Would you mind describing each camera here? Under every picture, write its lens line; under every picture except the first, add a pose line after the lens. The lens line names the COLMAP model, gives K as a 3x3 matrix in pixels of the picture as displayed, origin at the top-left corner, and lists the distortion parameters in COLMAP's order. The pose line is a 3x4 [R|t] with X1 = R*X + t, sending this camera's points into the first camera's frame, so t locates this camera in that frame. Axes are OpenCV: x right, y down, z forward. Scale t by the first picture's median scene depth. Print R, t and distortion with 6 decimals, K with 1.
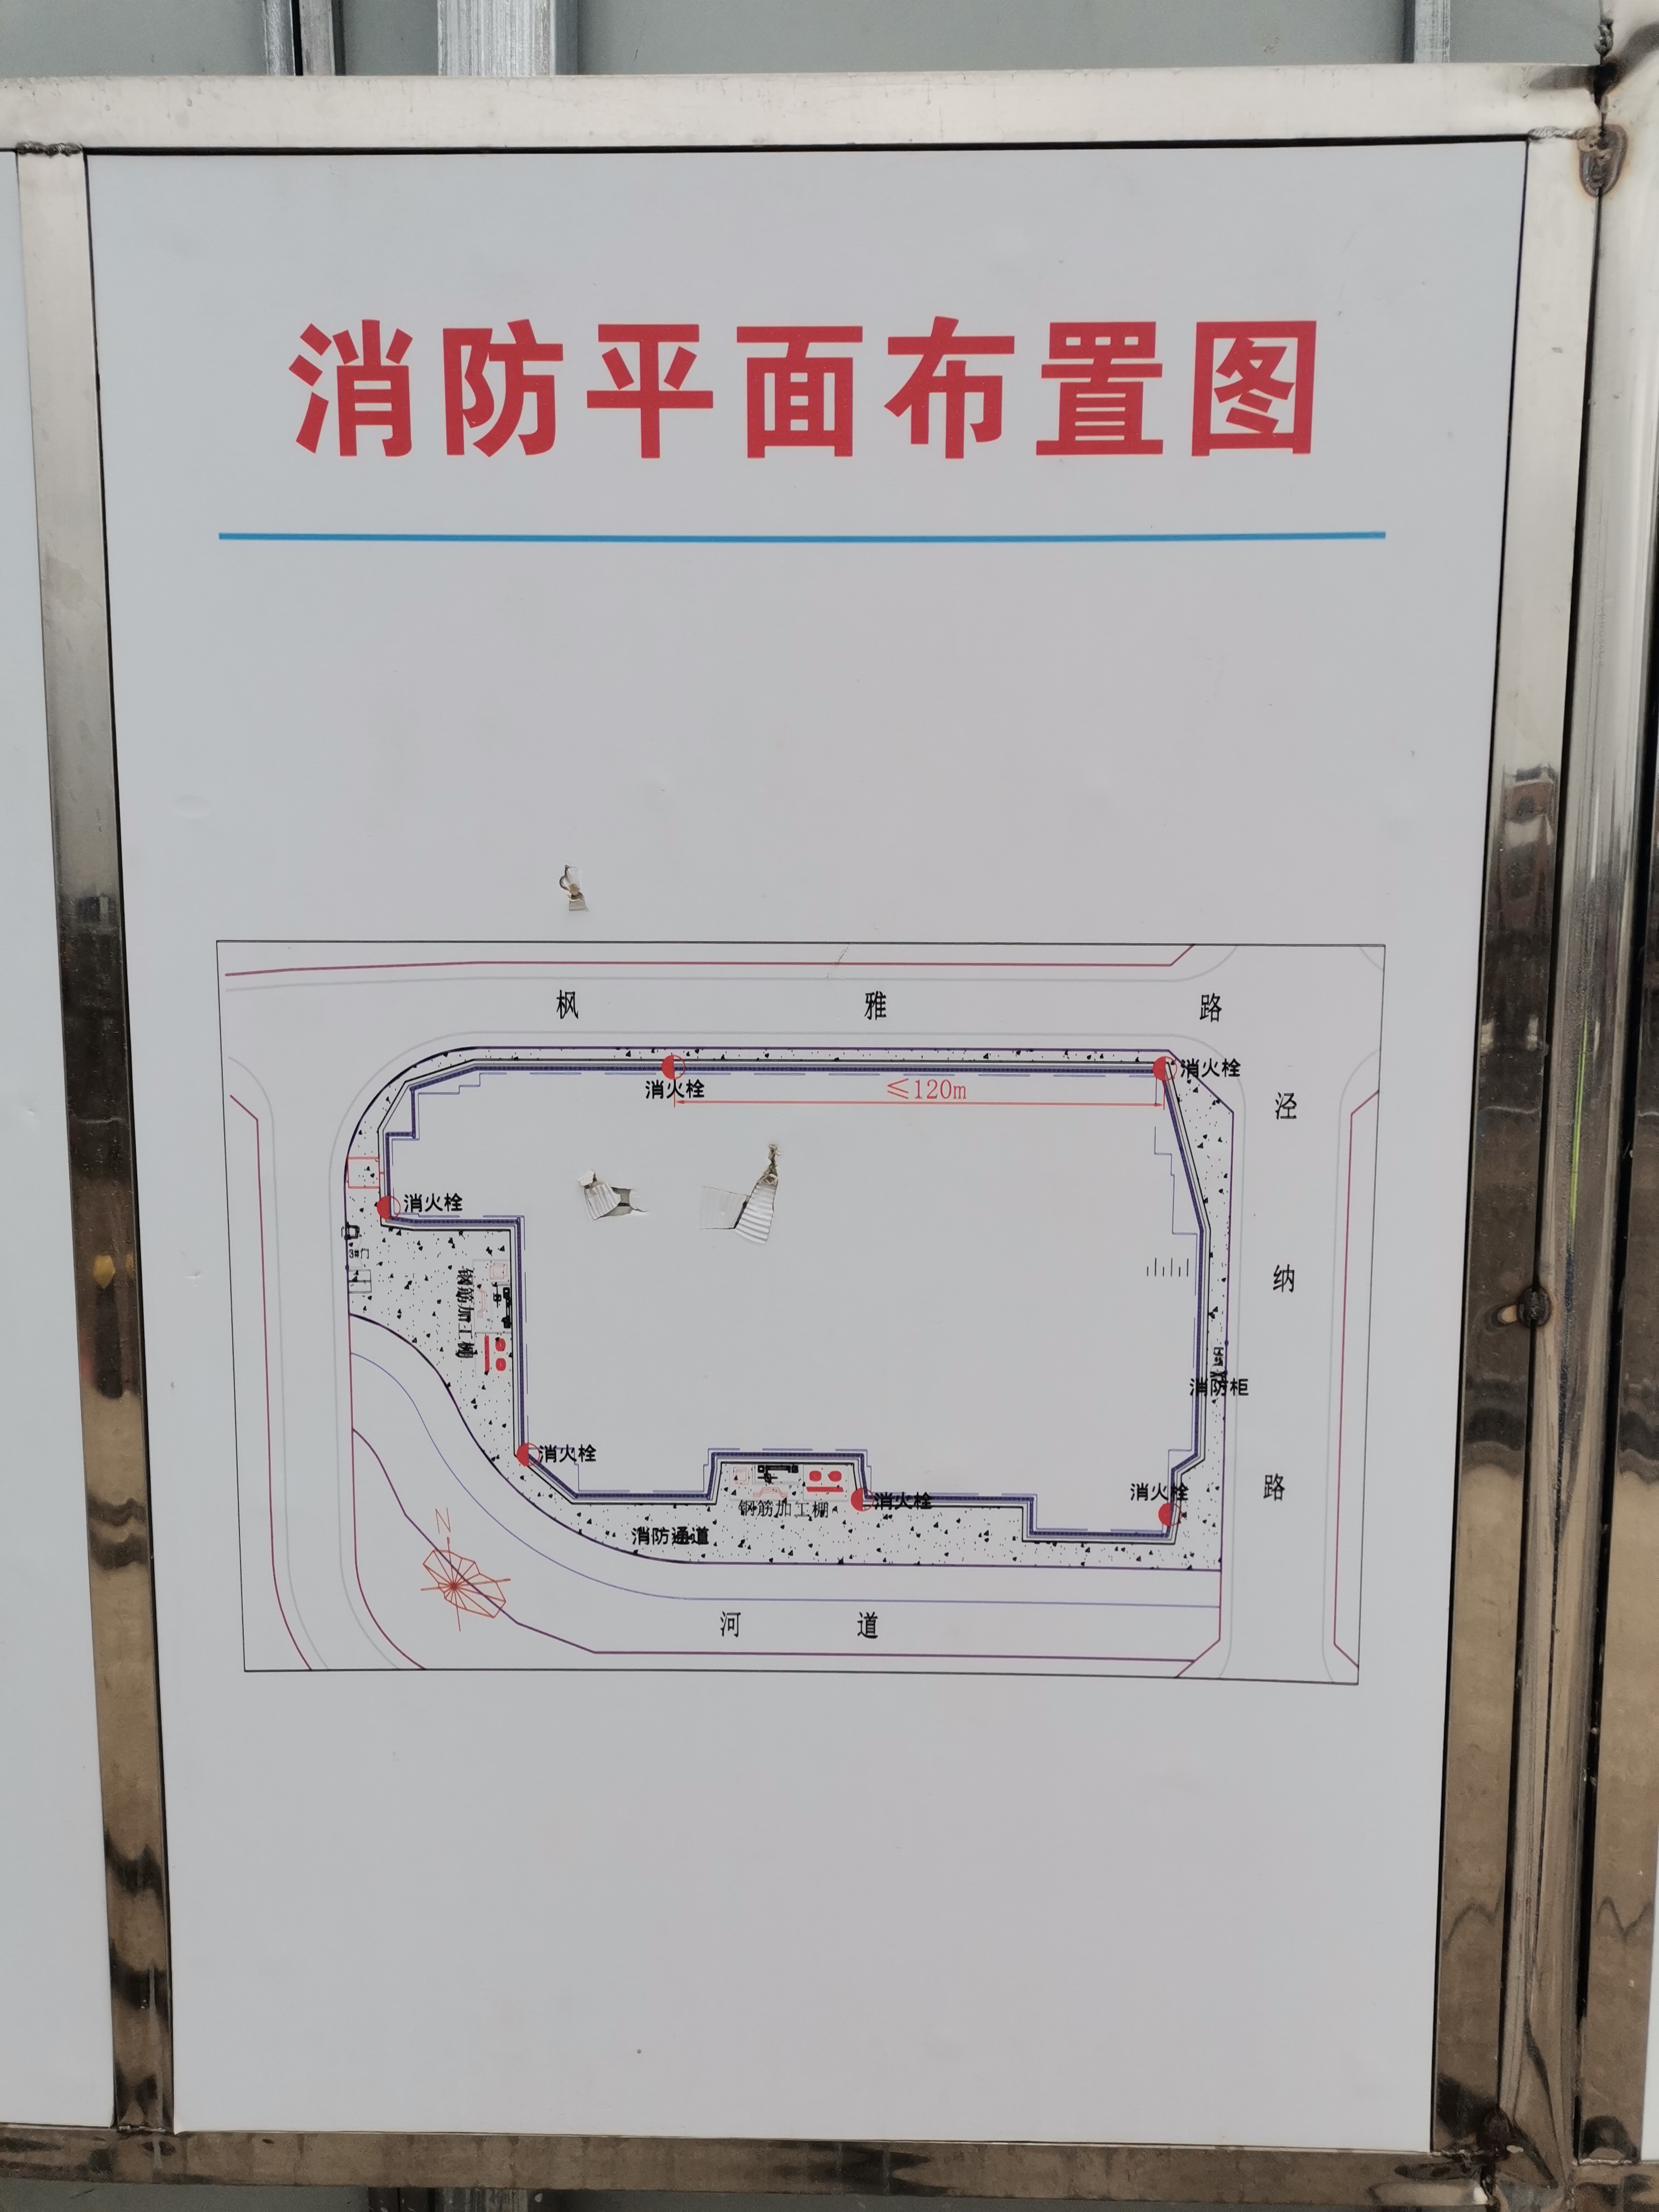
lens RADIAL K [[1724.4, 0, 831.1], [0, 1724.4, 1358.5], [0, 0, 1]] dist [0.050428, -0.011193]
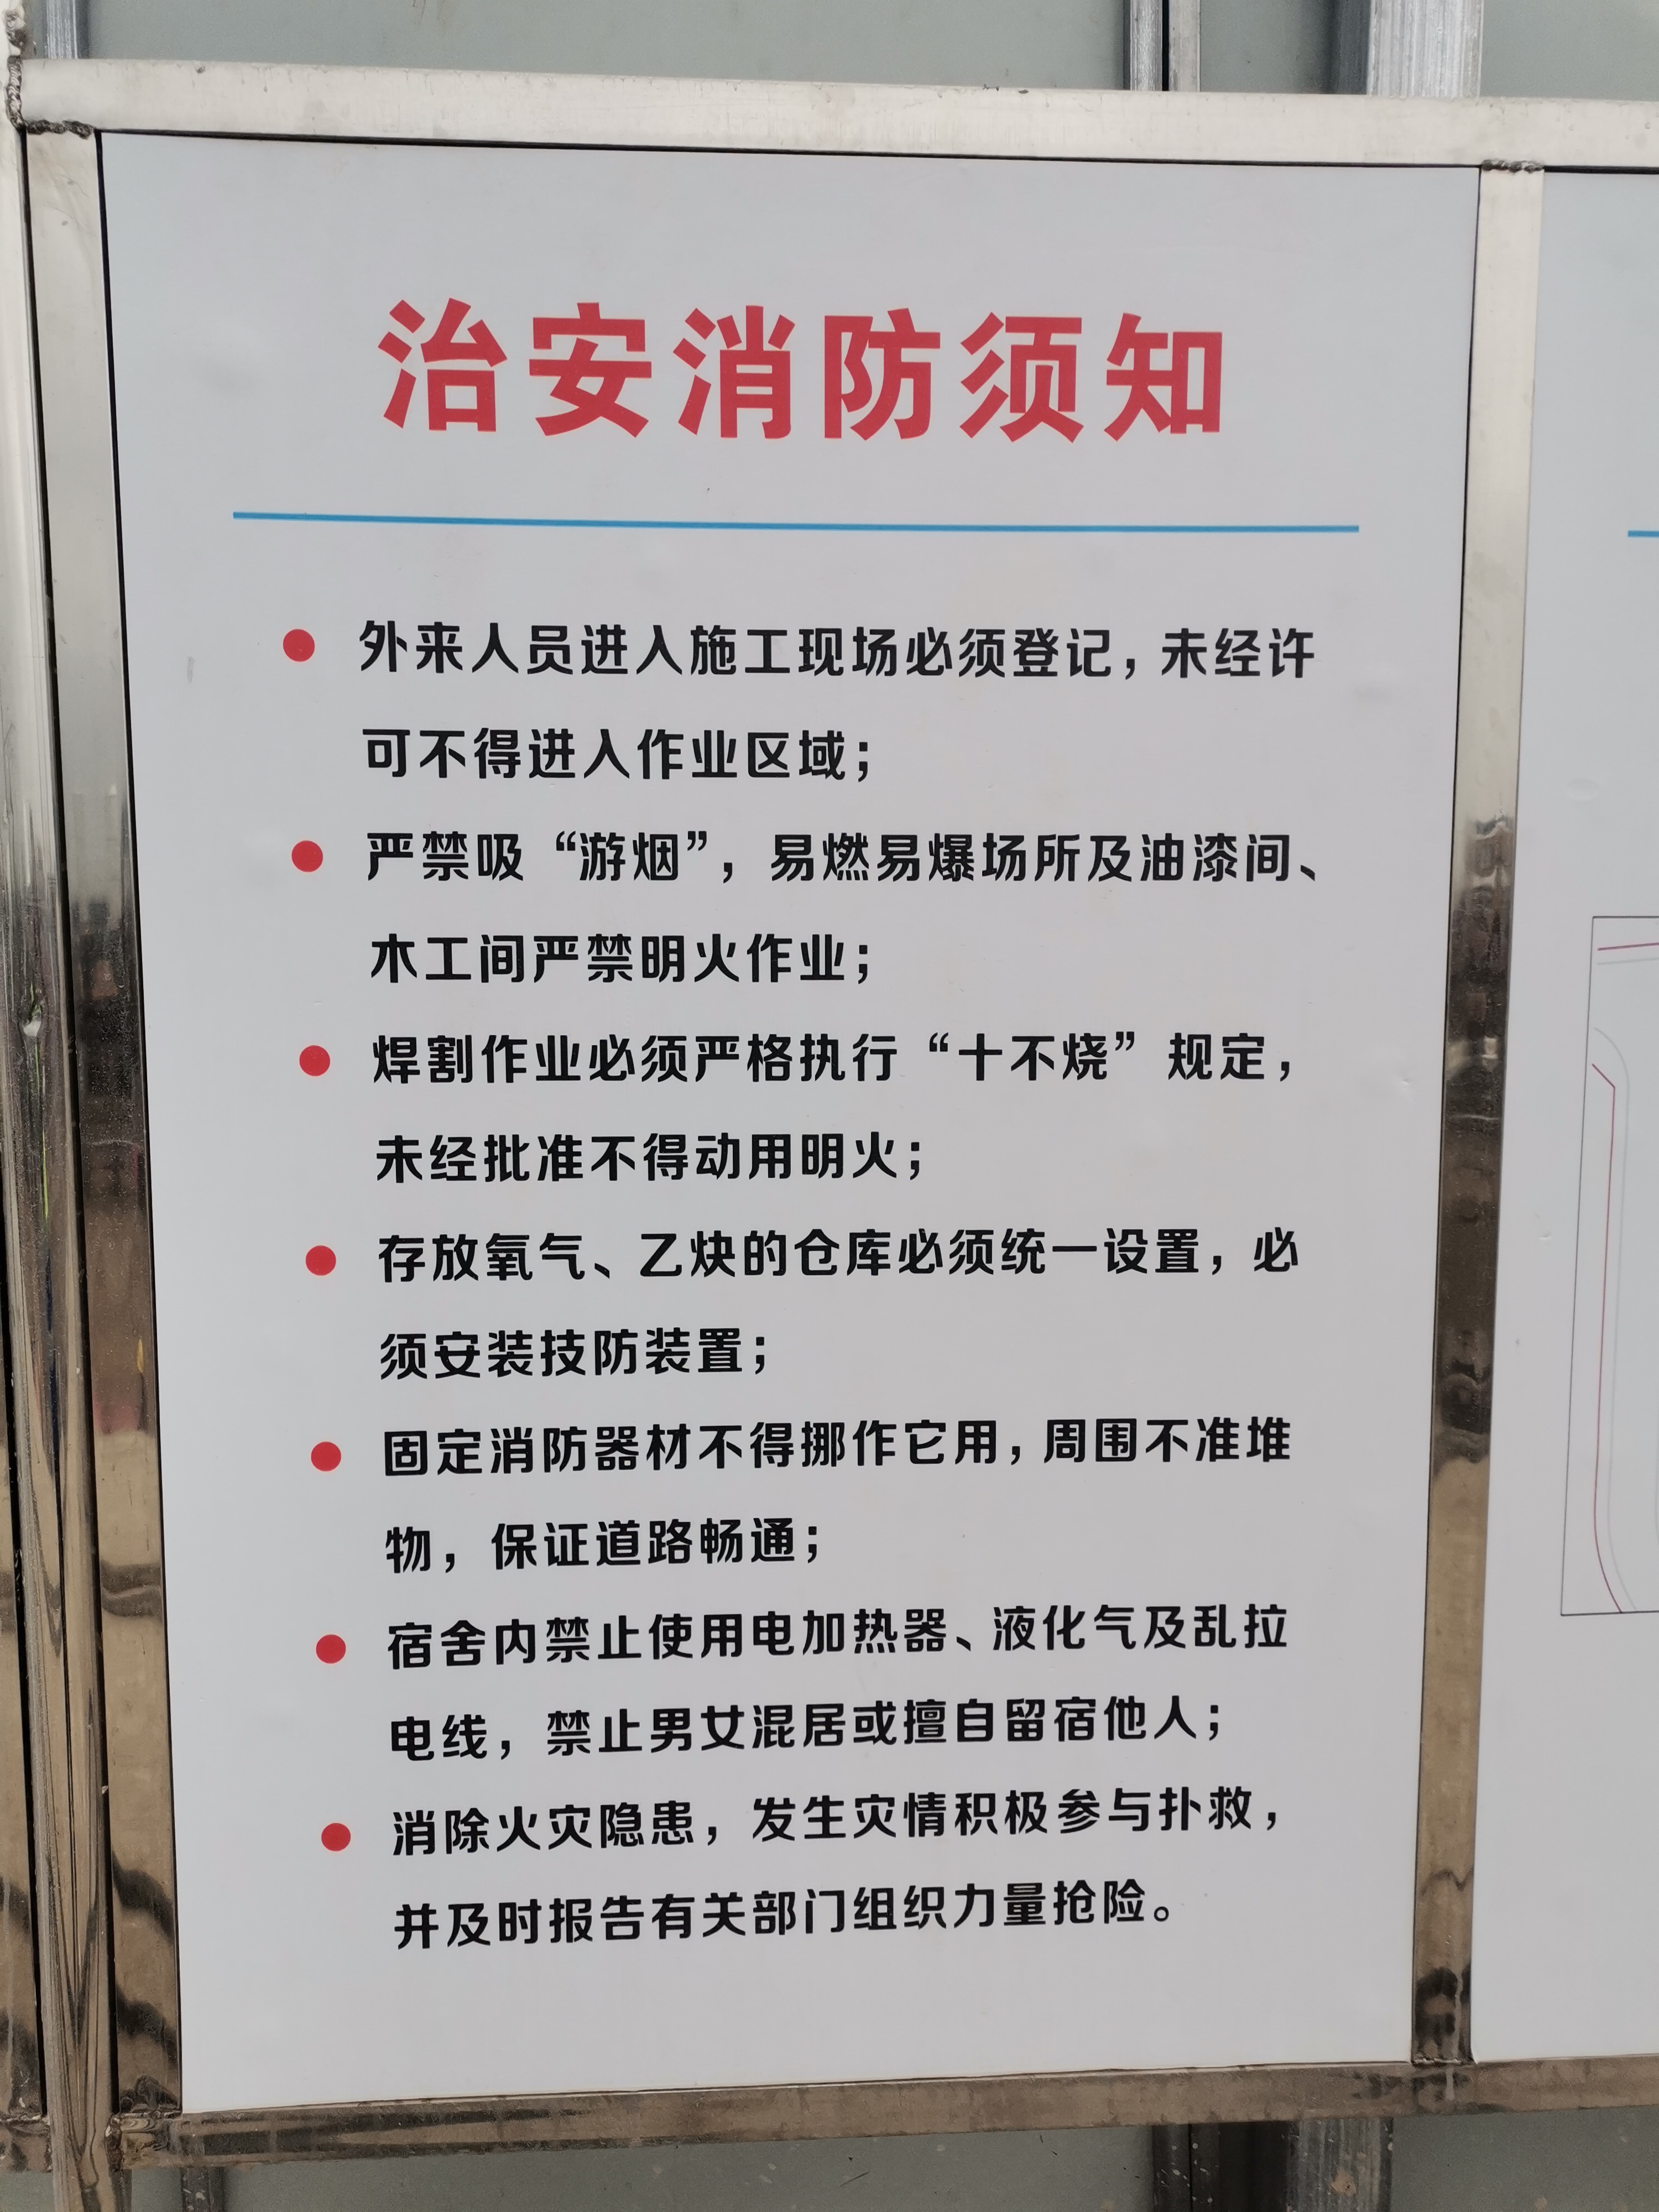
lens RADIAL K [[1672.6, 0, 827.4], [0, 1672.6, 1319.4], [0, 0, 1]] dist [0.087509, -0.098470]
pose [[0.996438, -0.018705, 0.082229, -0.311945], [0.018666, 0.999825, 0.001232, -0.002700], [-0.082237, 0.000307, 0.996613, 0.010031]]
